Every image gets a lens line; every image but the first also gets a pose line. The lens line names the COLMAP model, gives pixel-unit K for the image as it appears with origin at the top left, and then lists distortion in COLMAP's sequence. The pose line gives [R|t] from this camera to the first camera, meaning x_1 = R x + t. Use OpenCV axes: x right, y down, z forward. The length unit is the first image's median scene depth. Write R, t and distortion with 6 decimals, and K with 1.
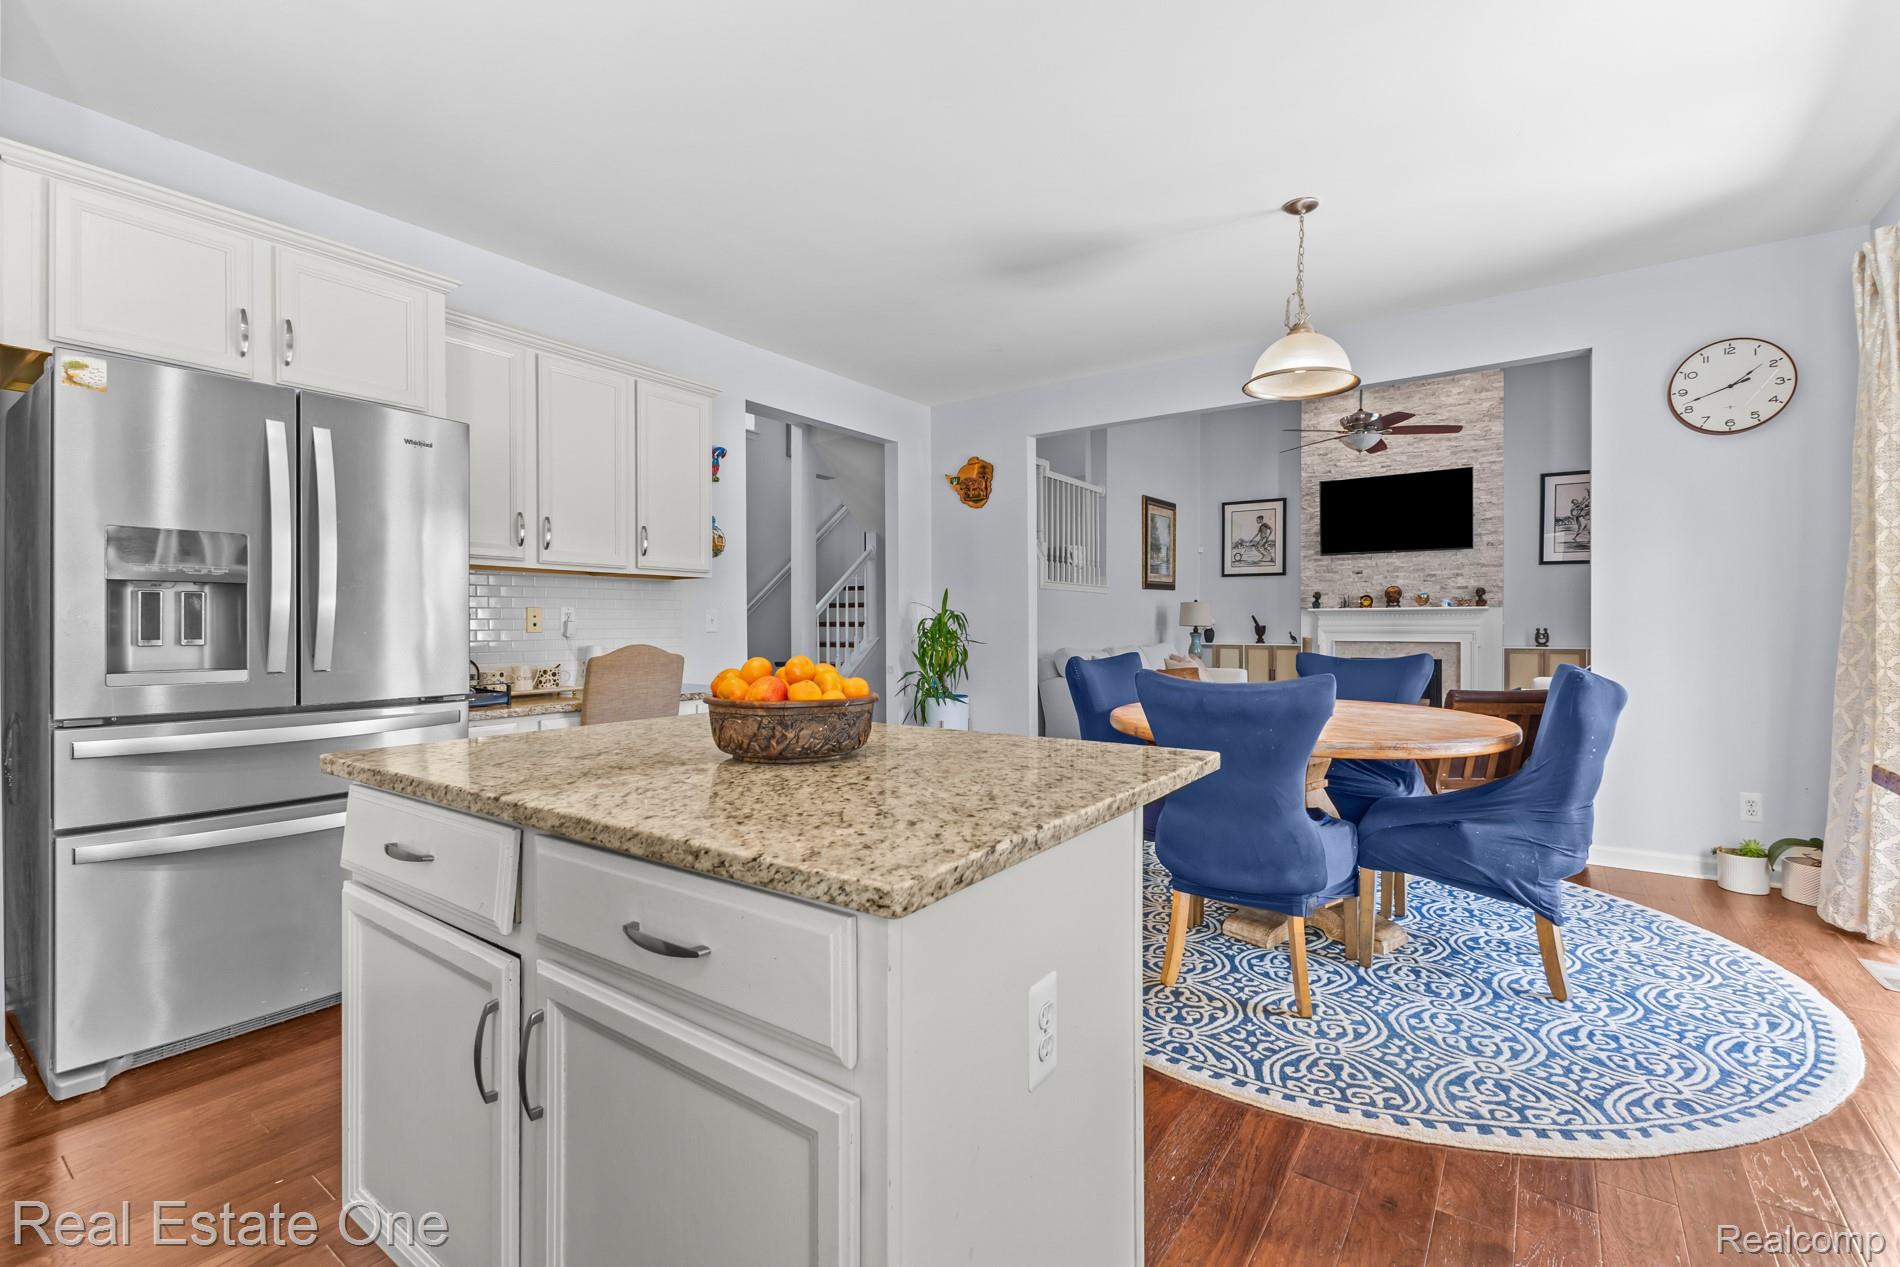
lens RADIAL K [[833.5, 0, 948.0], [0, 833.5, 629.7], [0, 0, 1]] dist [0.009490, -0.001331]
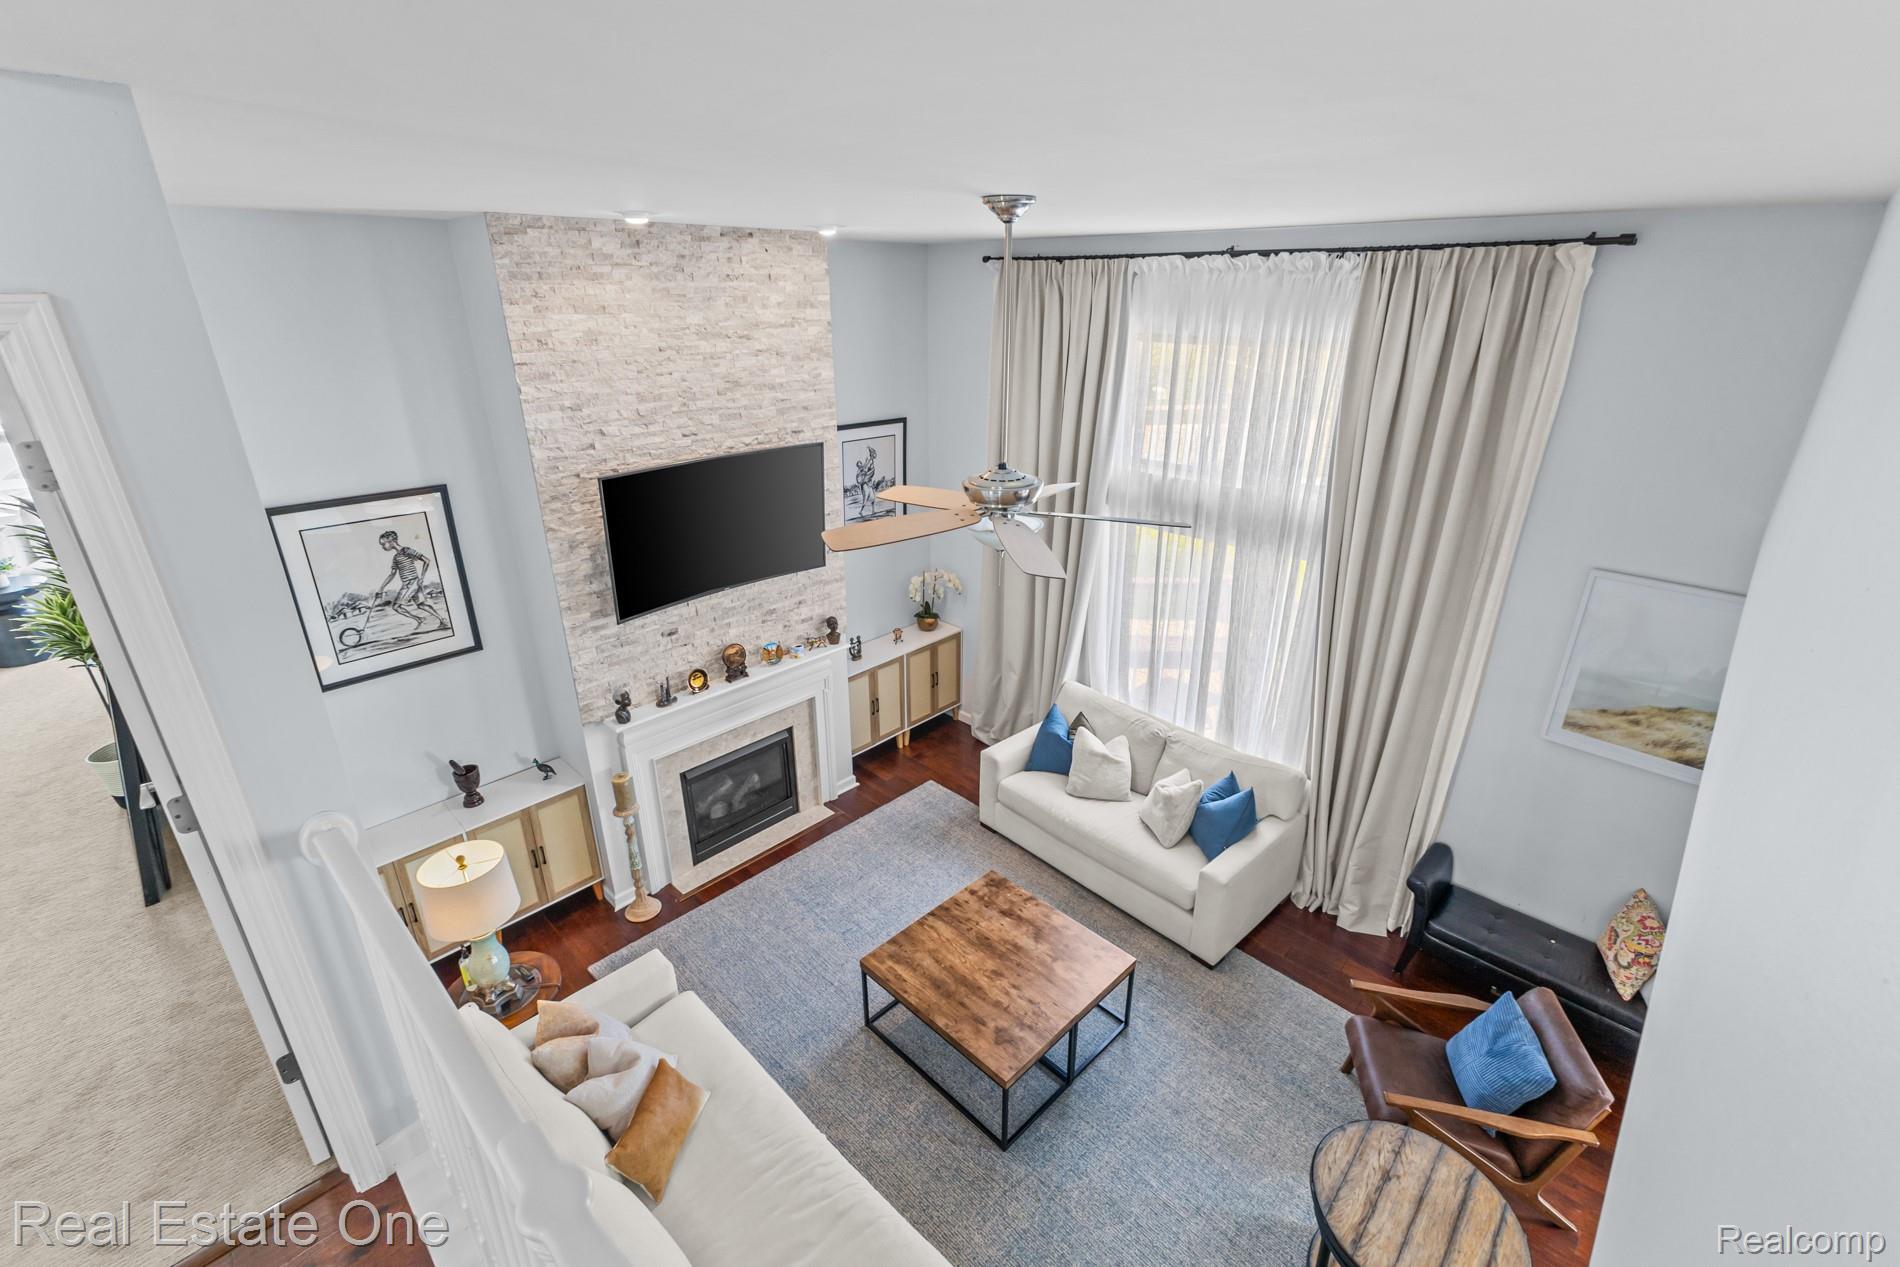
lens RADIAL K [[833.5, 0, 951.6], [0, 833.5, 628.5], [0, 0, 1]] dist [0.009490, -0.001331]
pose [[0.139610, -0.378938, 0.914830, 0.024269], [0.003769, 0.924075, 0.382192, -0.289588], [-0.990199, -0.049910, 0.130438, 0.783552]]
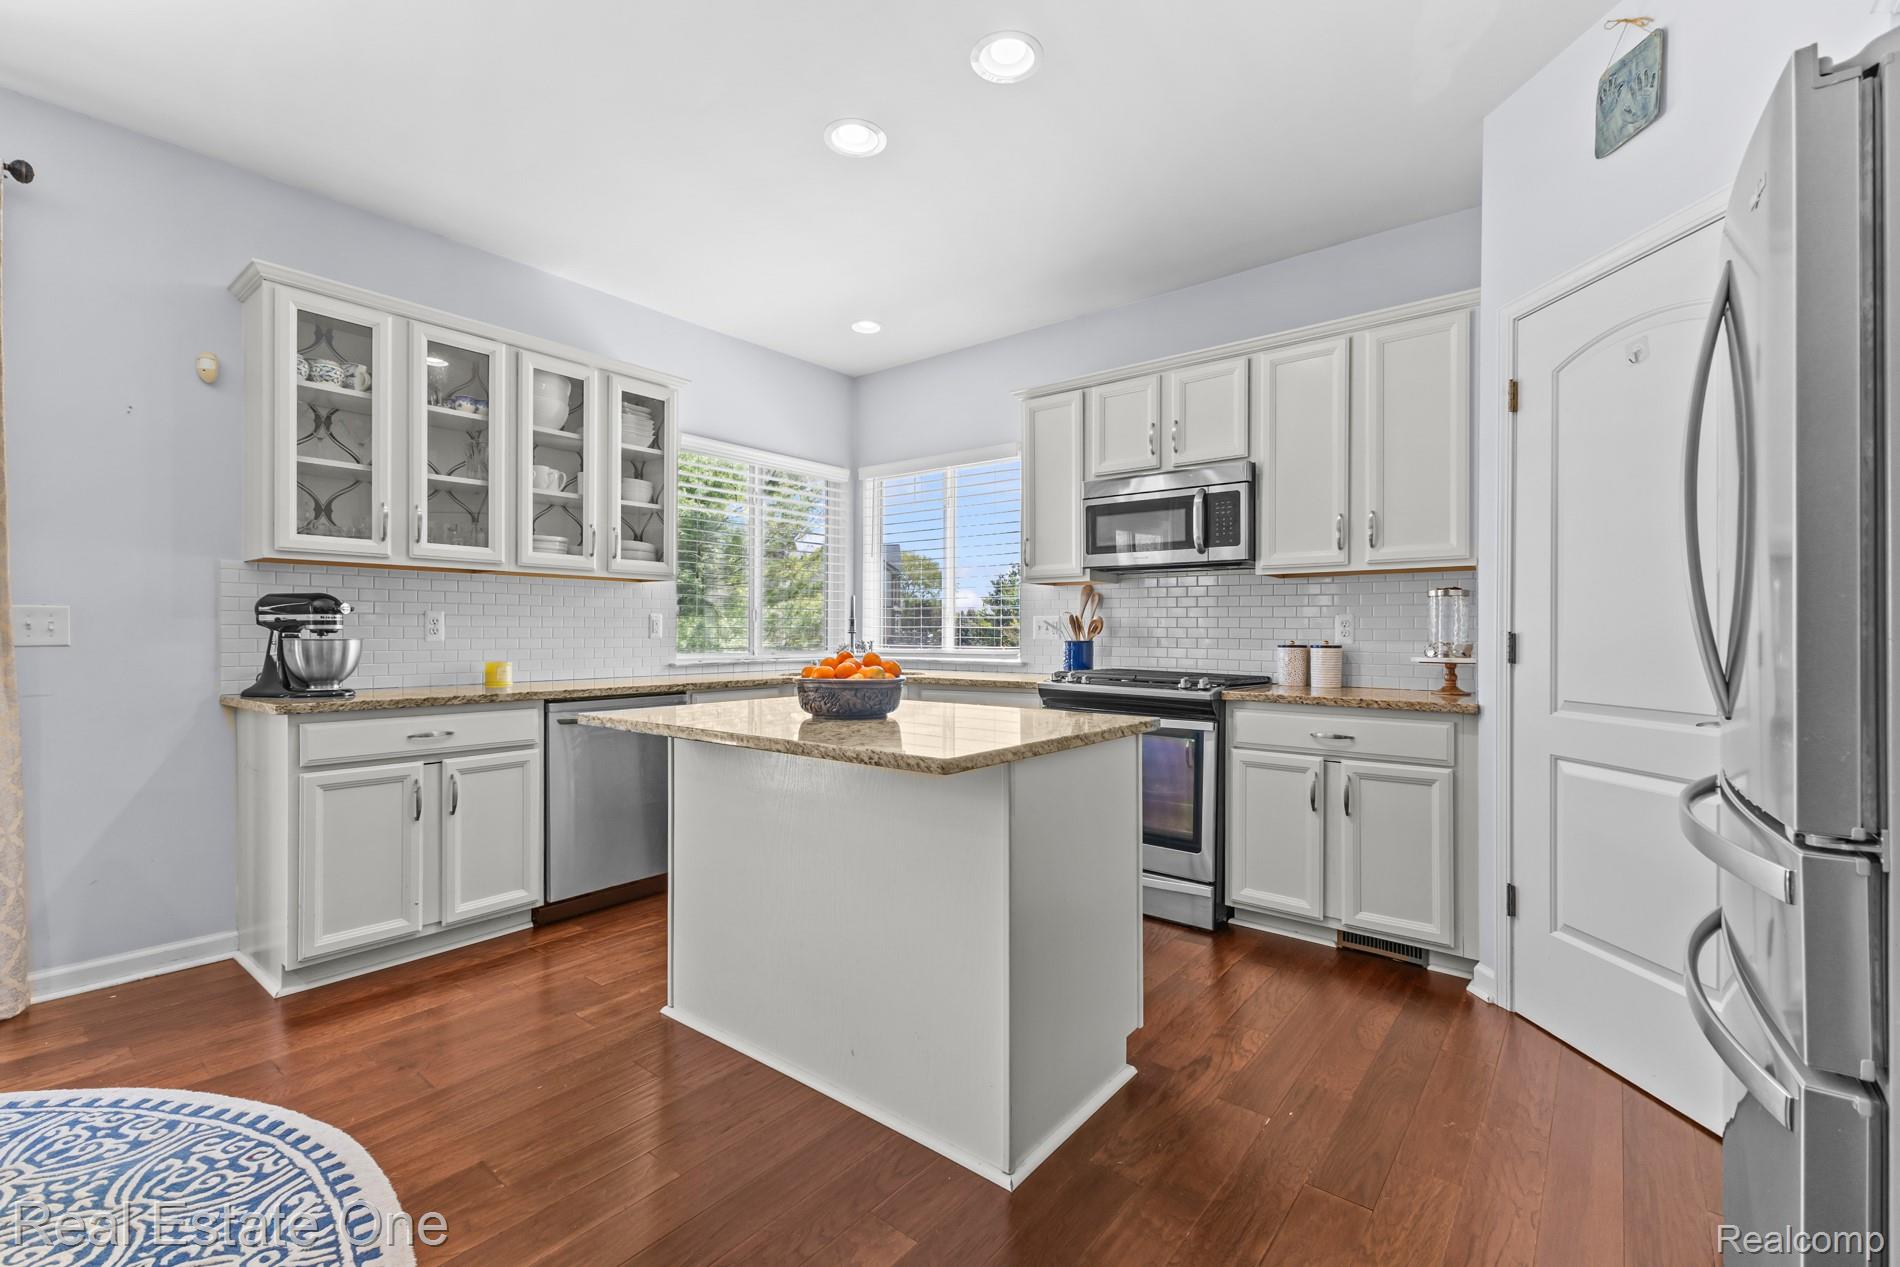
lens RADIAL K [[833.5, 0, 963.9], [0, 833.5, 626.7], [0, 0, 1]] dist [0.009490, -0.001331]
pose [[-0.999091, -0.001519, 0.042606, -0.076942], [-0.001366, 0.999993, 0.003614, -0.004221], [-0.042611, 0.003552, -0.999085, 0.421657]]
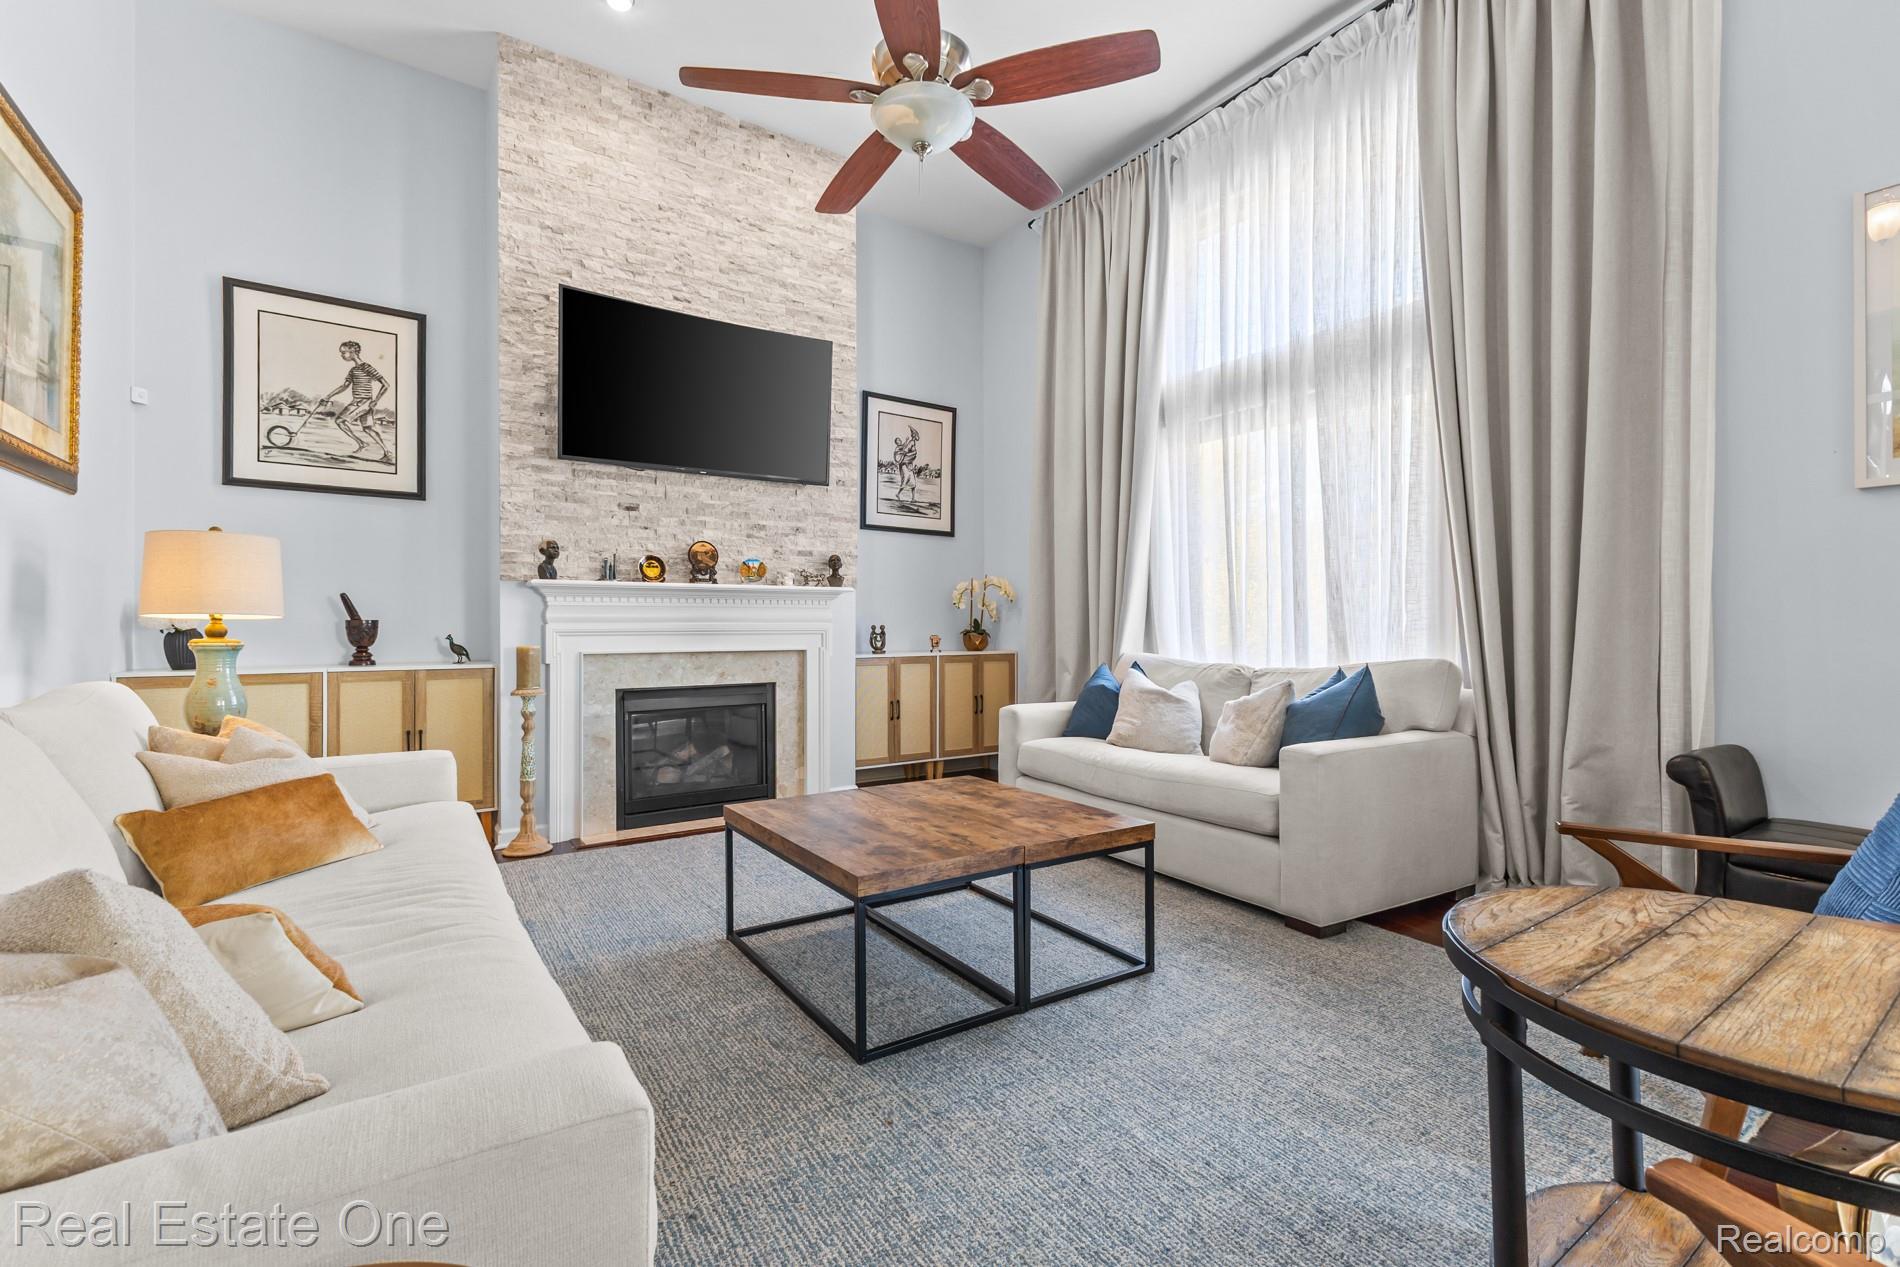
lens RADIAL K [[833.5, 0, 948.9], [0, 833.5, 626.2], [0, 0, 1]] dist [0.009490, -0.001331]
pose [[0.341327, -0.001354, 0.939944, 0.114749], [0.006932, 0.999975, -0.001077, 0.000117], [-0.939919, 0.006884, 0.341328, 0.700792]]
